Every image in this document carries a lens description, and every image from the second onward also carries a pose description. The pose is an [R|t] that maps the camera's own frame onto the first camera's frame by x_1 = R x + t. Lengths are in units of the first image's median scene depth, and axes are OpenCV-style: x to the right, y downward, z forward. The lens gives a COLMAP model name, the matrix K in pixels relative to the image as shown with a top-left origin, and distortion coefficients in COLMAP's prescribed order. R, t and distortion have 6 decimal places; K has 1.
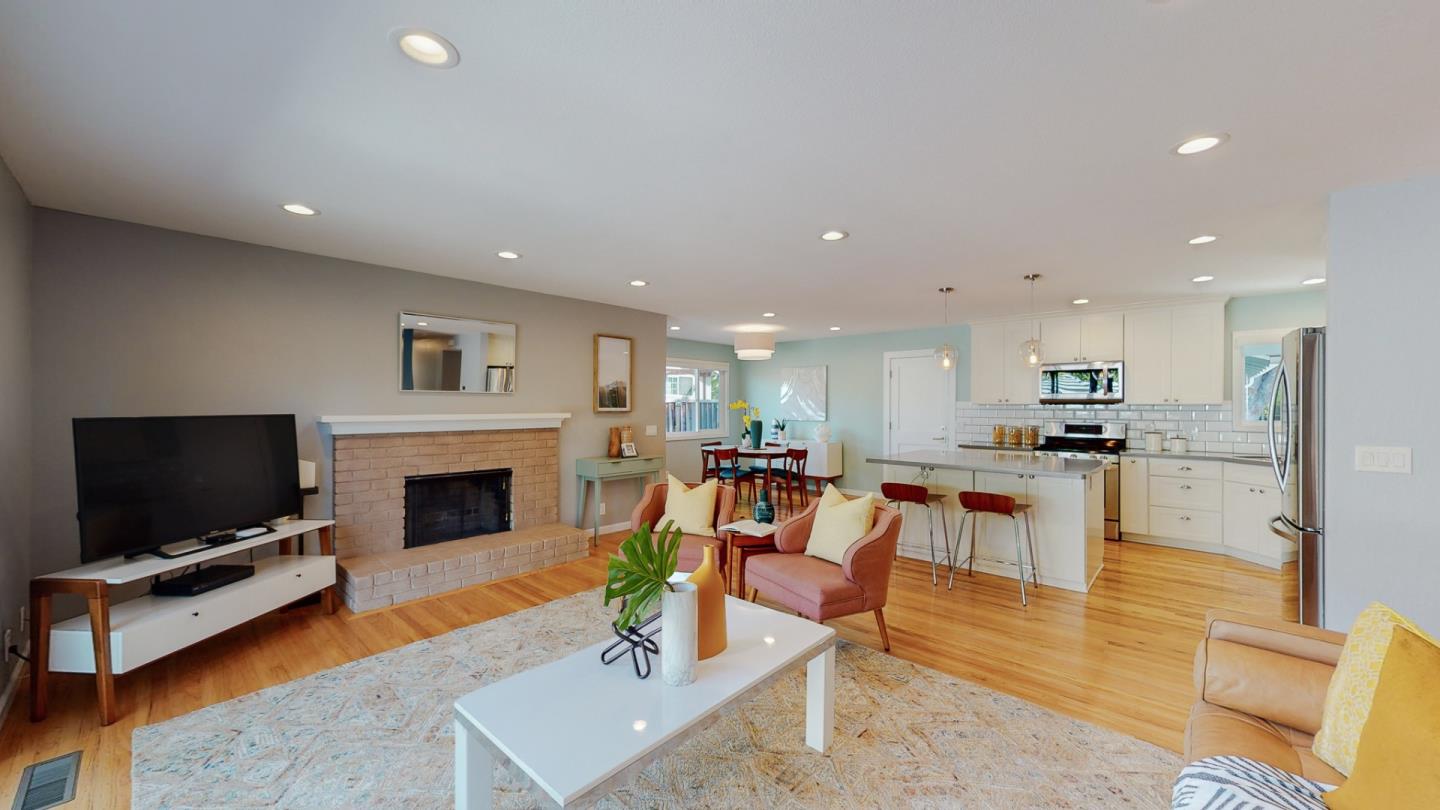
lens RADIAL K [[532.1, 0, 724.9], [0, 532.1, 405.2], [0, 0, 1]] dist [-0.001787, 0.000712]
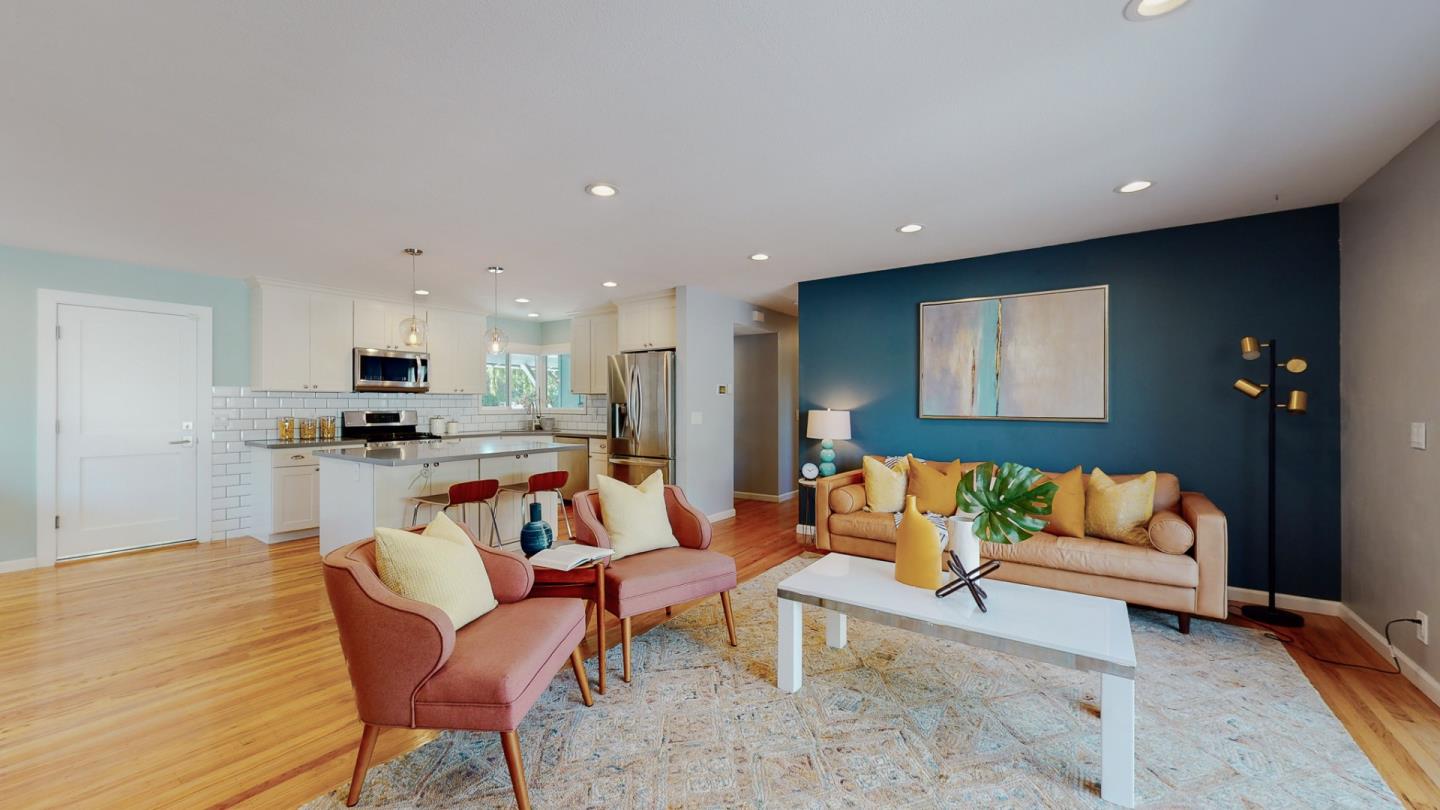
lens RADIAL K [[532.1, 0, 702.0], [0, 532.1, 411.5], [0, 0, 1]] dist [-0.001787, 0.000712]
pose [[-0.095060, -0.015606, 0.995349, -0.333749], [-0.000324, 0.999878, 0.015646, 0.016014], [-0.995472, 0.001165, -0.095053, 0.453294]]
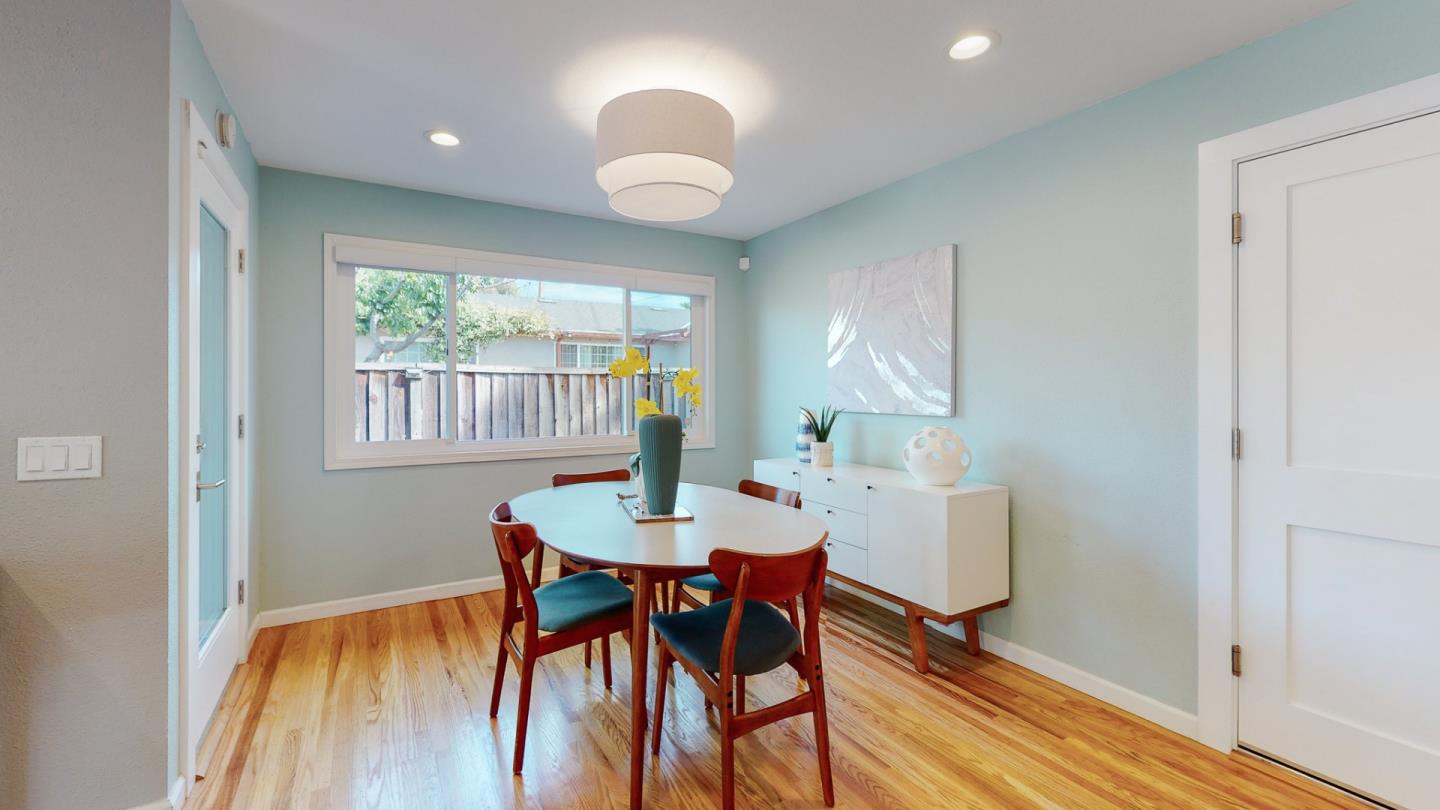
lens RADIAL K [[532.1, 0, 731.0], [0, 532.1, 385.3], [0, 0, 1]] dist [-0.001787, 0.000712]
pose [[0.977621, 0.006704, -0.210268, 0.158080], [-0.008819, 0.999919, -0.009124, 0.017877], [0.210190, 0.010775, 0.977601, 0.821670]]
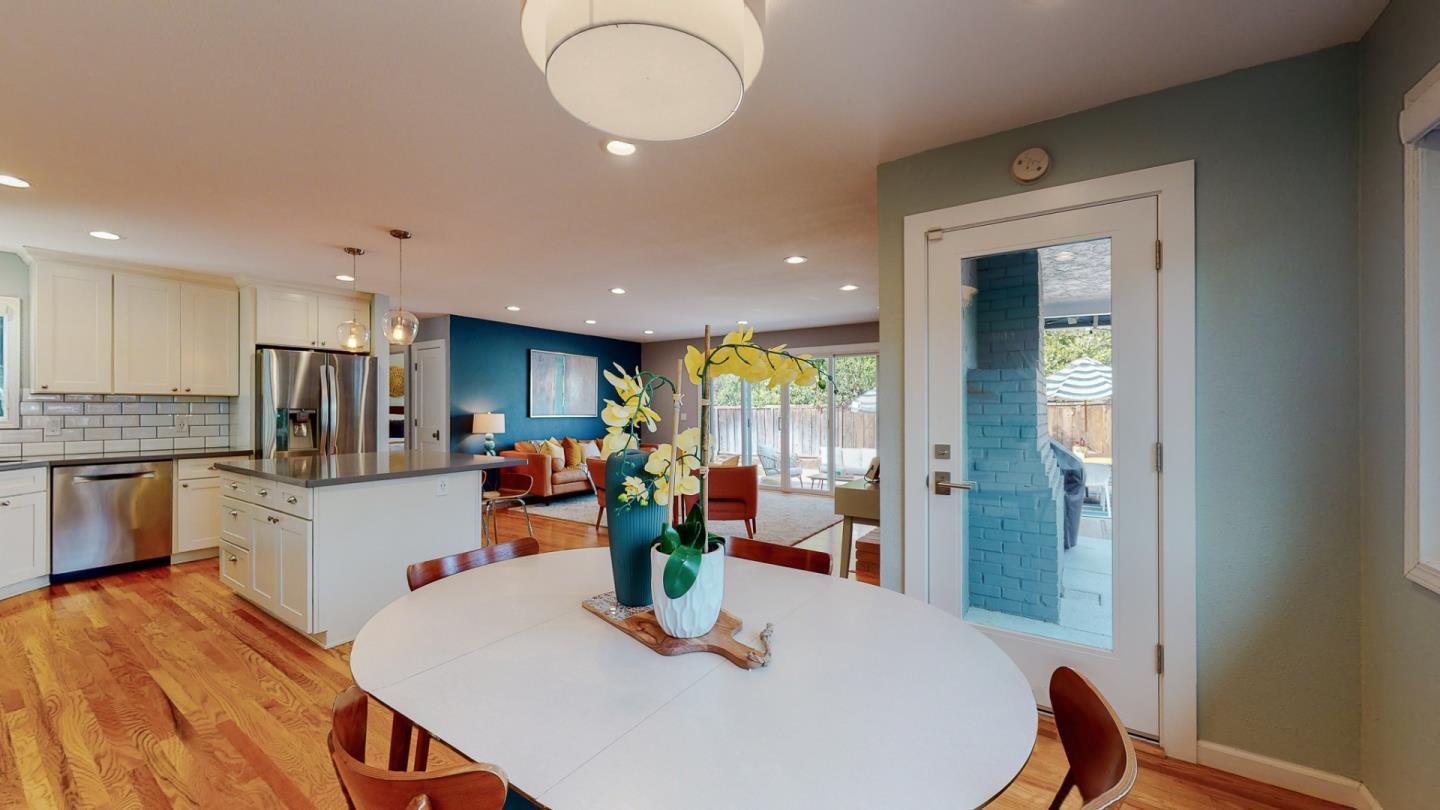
lens RADIAL K [[532.1, 0, 713.9], [0, 532.1, 405.6], [0, 0, 1]] dist [-0.001787, 0.000712]
pose [[-0.992265, -0.002071, -0.124121, 0.057802], [-0.001488, 0.999987, -0.004787, 0.014754], [0.124130, -0.004565, -0.992256, 1.285451]]
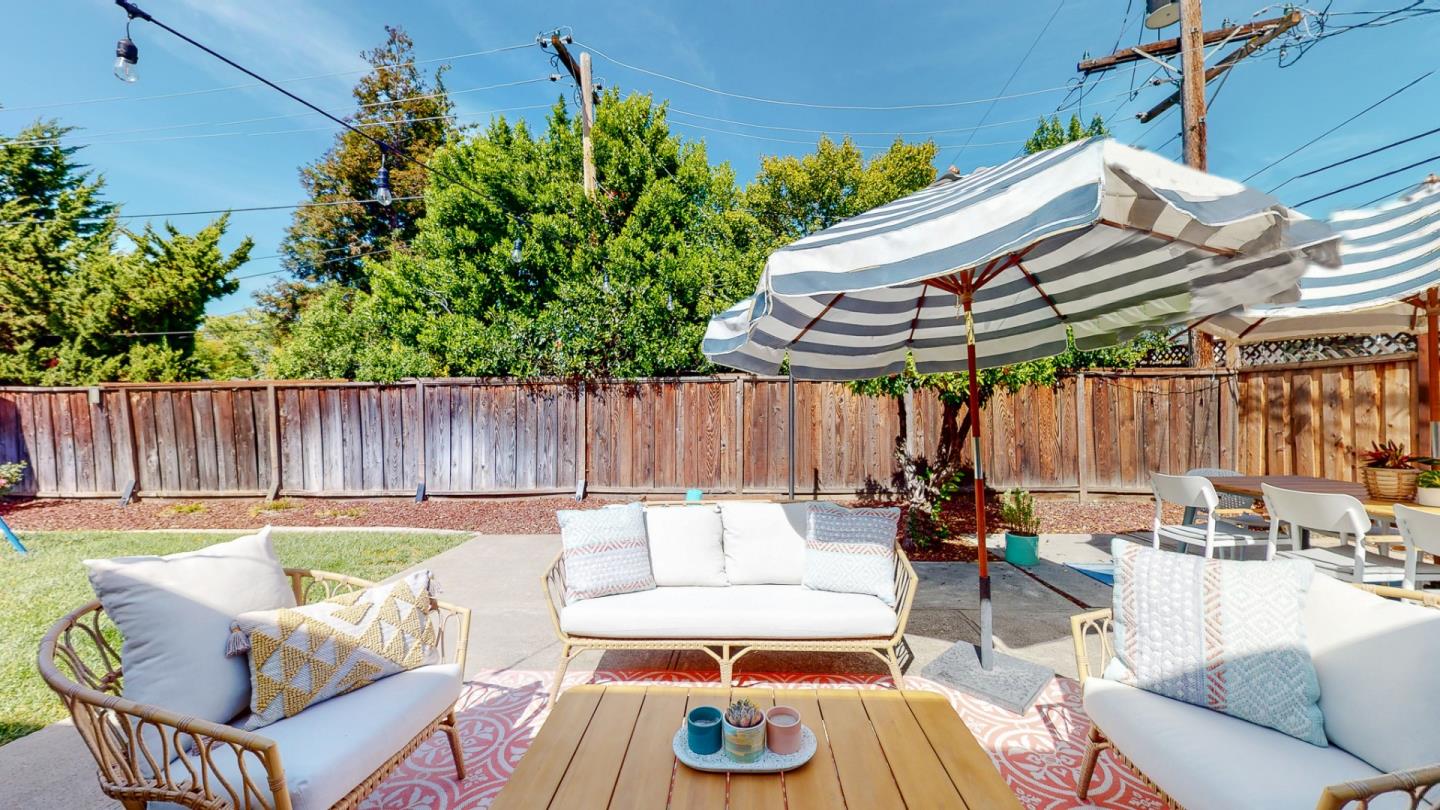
lens RADIAL K [[532.1, 0, 719.5], [0, 532.1, 411.6], [0, 0, 1]] dist [-0.001787, 0.000712]
pose [[-0.779653, 0.003931, -0.626199, -0.332740], [-0.000222, 0.999978, 0.006554, 0.063362], [0.626211, 0.005249, -0.779636, 0.028265]]
